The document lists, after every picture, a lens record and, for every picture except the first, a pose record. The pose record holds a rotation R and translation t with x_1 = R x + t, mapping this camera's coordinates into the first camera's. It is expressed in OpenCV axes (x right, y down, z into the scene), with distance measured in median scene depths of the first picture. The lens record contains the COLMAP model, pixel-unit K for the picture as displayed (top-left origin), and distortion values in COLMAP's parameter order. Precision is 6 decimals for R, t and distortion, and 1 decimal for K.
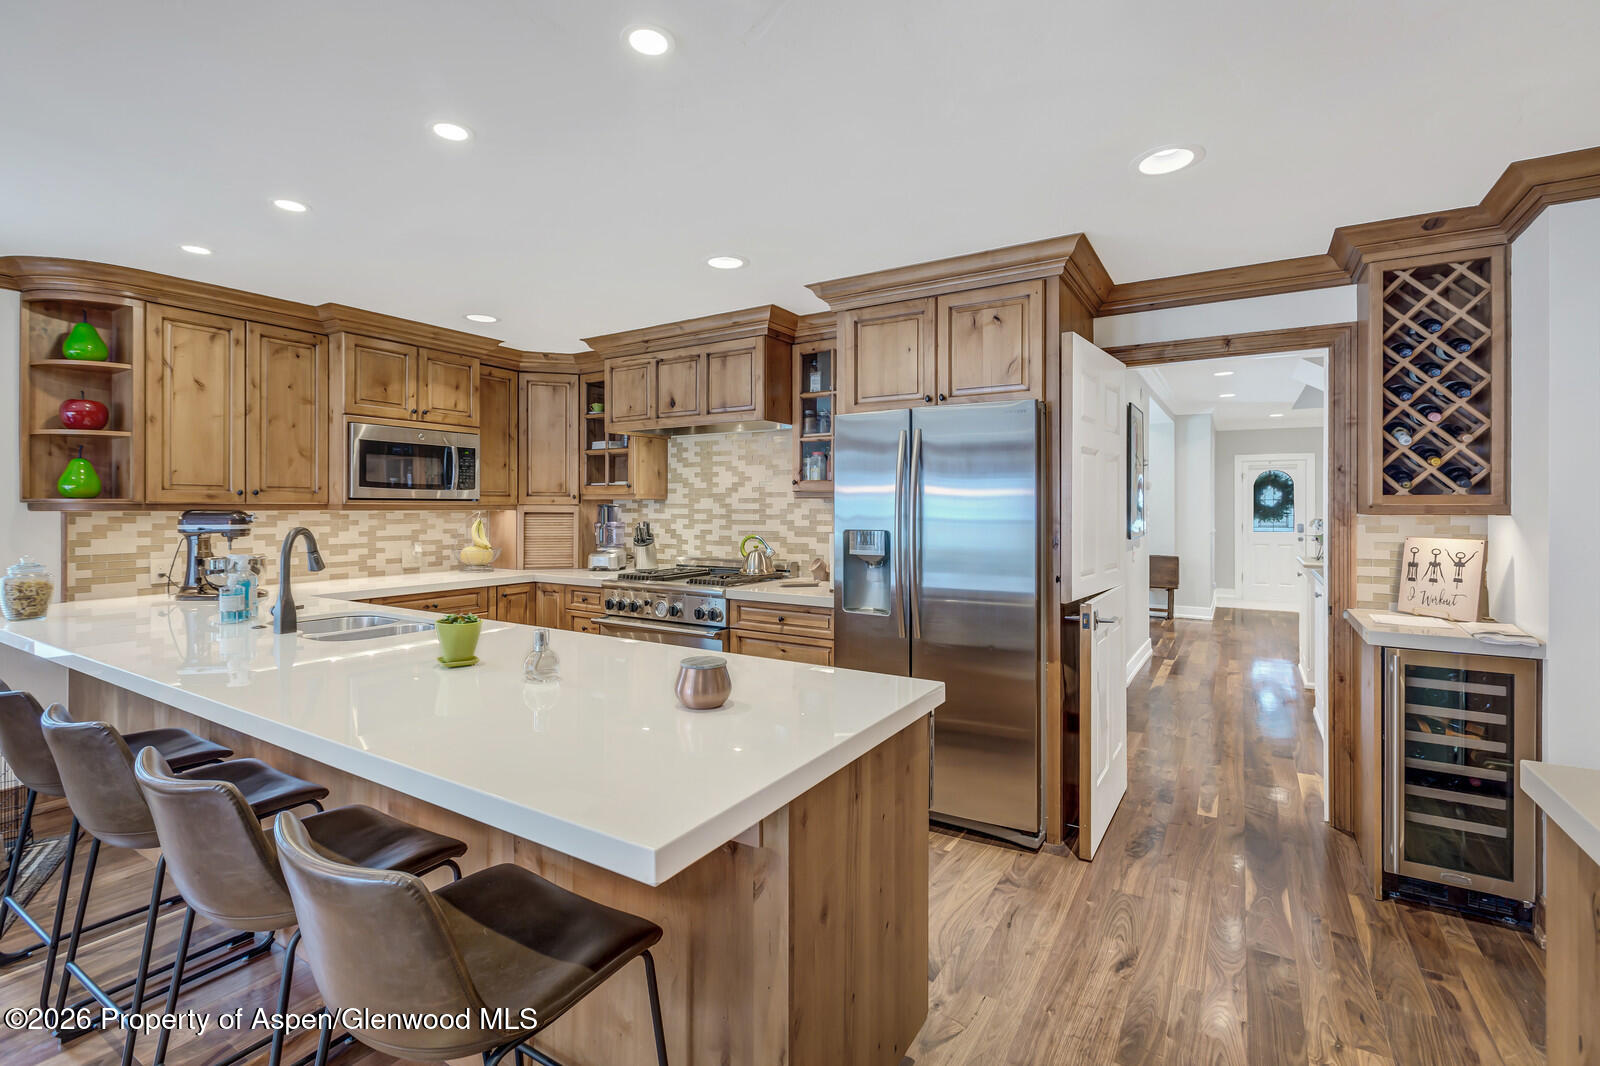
lens RADIAL K [[719.9, 0, 792.5], [0, 719.9, 508.0], [0, 0, 1]] dist [-0.000063, -0.000105]
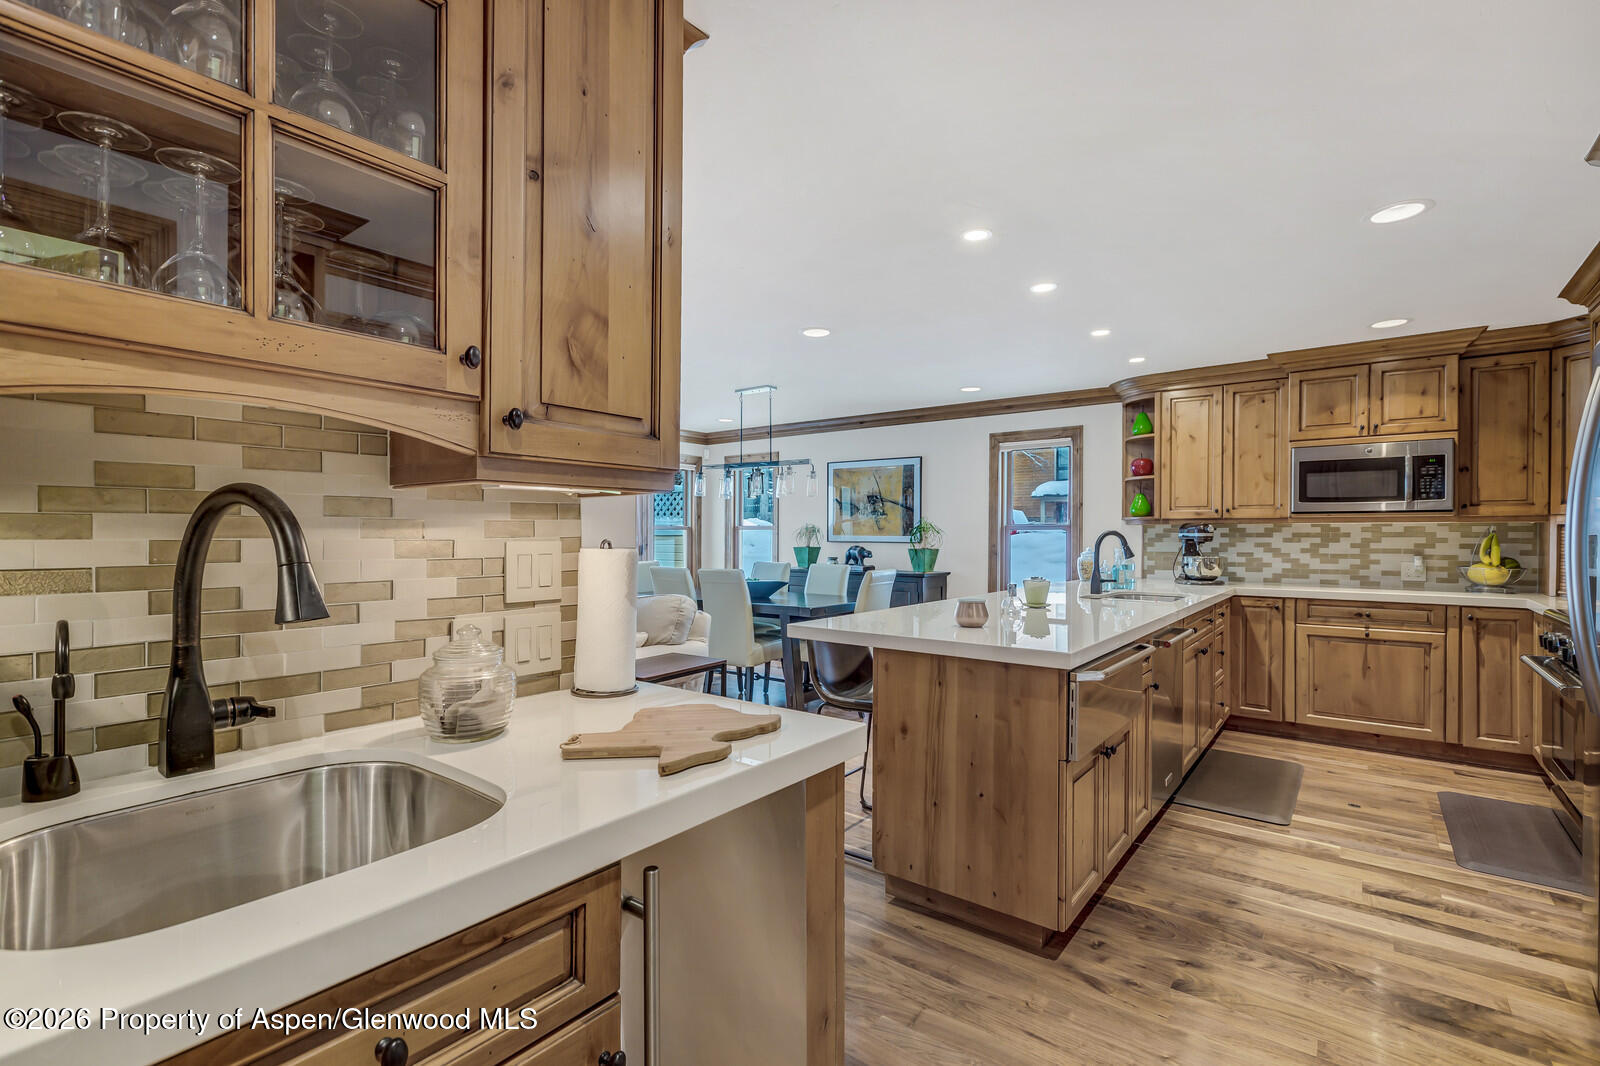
lens RADIAL K [[719.9, 0, 799.3], [0, 719.9, 534.1], [0, 0, 1]] dist [-0.000063, -0.000105]
pose [[-0.104276, -0.002515, -0.994545, 0.576904], [-0.005116, 0.999985, -0.001992, 0.025633], [0.994535, 0.004880, -0.104287, 0.288036]]
